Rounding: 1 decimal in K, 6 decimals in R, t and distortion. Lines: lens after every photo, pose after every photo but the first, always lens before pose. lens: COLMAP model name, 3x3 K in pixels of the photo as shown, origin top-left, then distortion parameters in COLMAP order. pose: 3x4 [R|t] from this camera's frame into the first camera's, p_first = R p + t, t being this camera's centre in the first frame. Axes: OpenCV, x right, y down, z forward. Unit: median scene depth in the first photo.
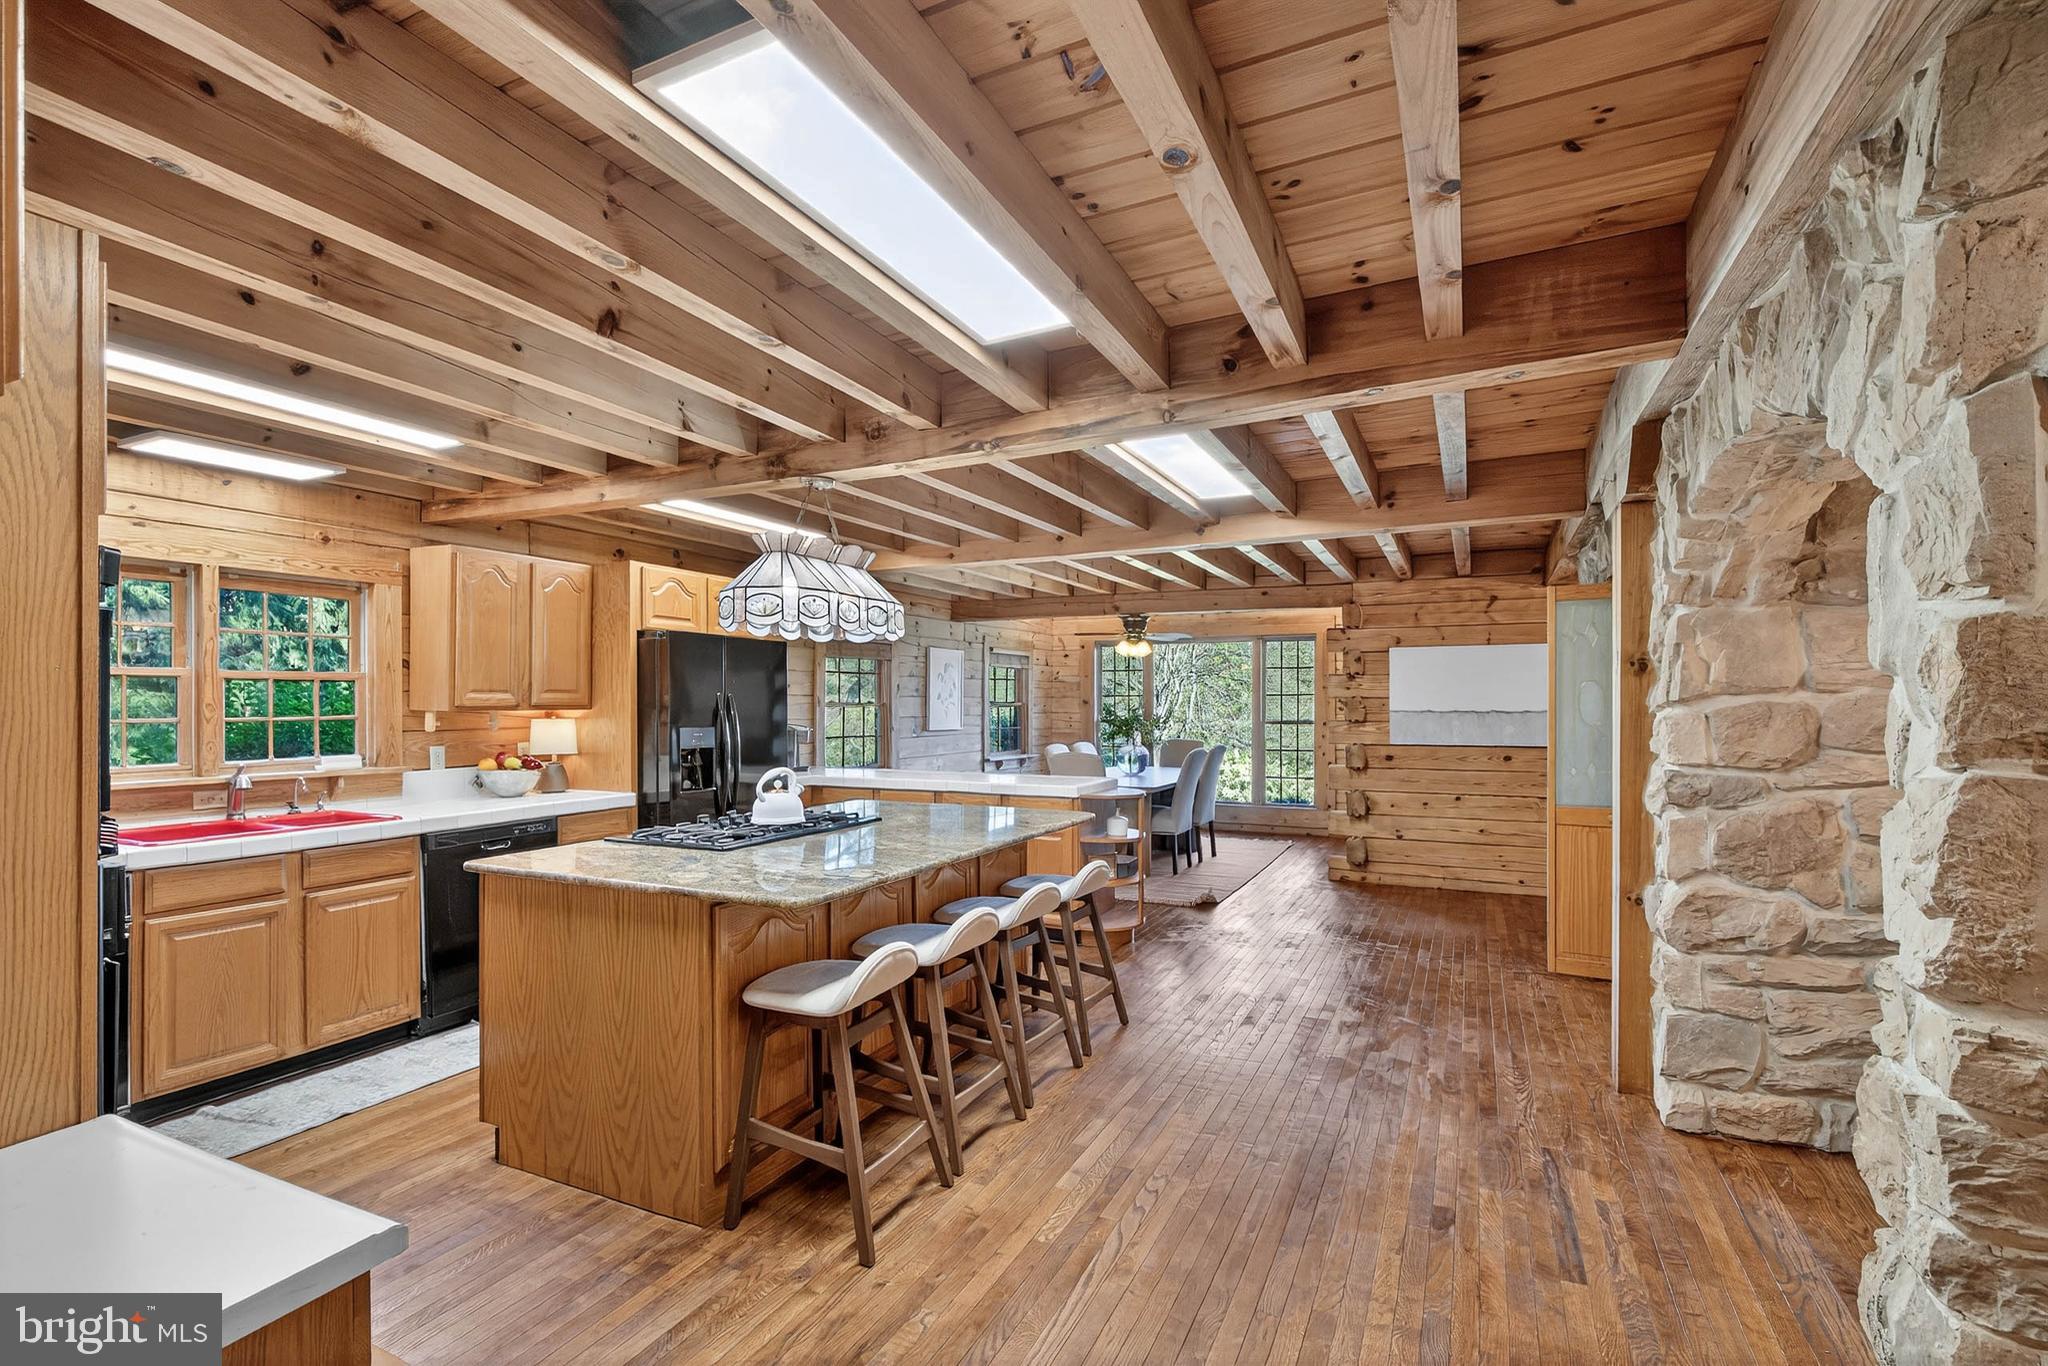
lens RADIAL K [[940.2, 0, 1031.0], [0, 940.2, 699.5], [0, 0, 1]] dist [-0.001243, 0.000003]
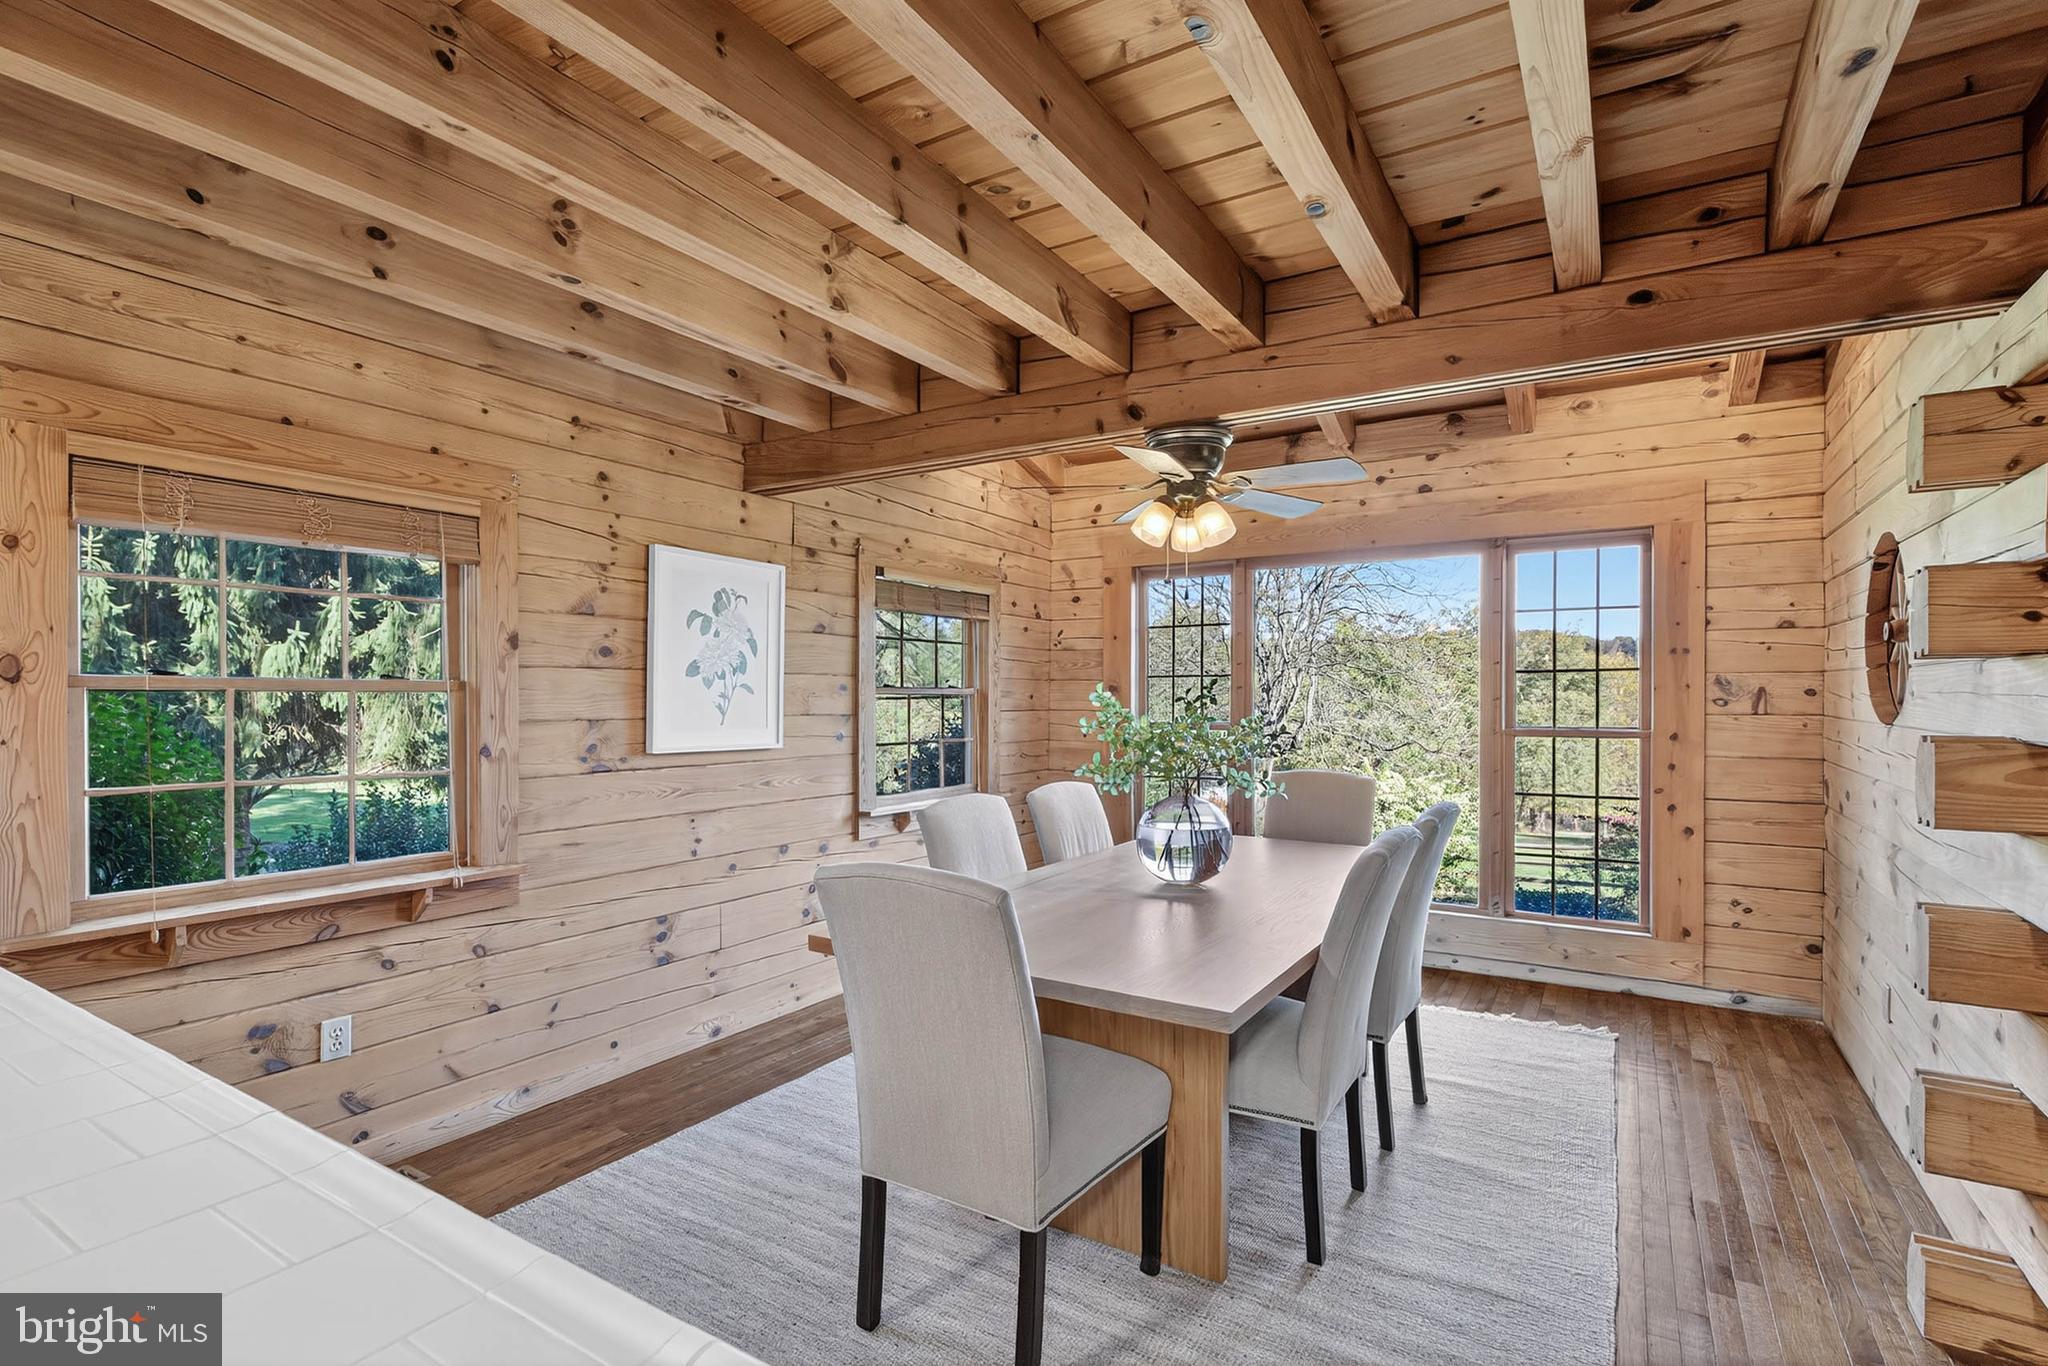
lens RADIAL K [[940.2, 0, 1007.8], [0, 940.2, 690.6], [0, 0, 1]] dist [-0.001243, 0.000003]
pose [[0.993494, -0.000510, -0.113881, 0.073322], [0.001175, 0.999983, 0.005776, 0.002650], [0.113876, -0.005872, 0.993478, 0.564092]]
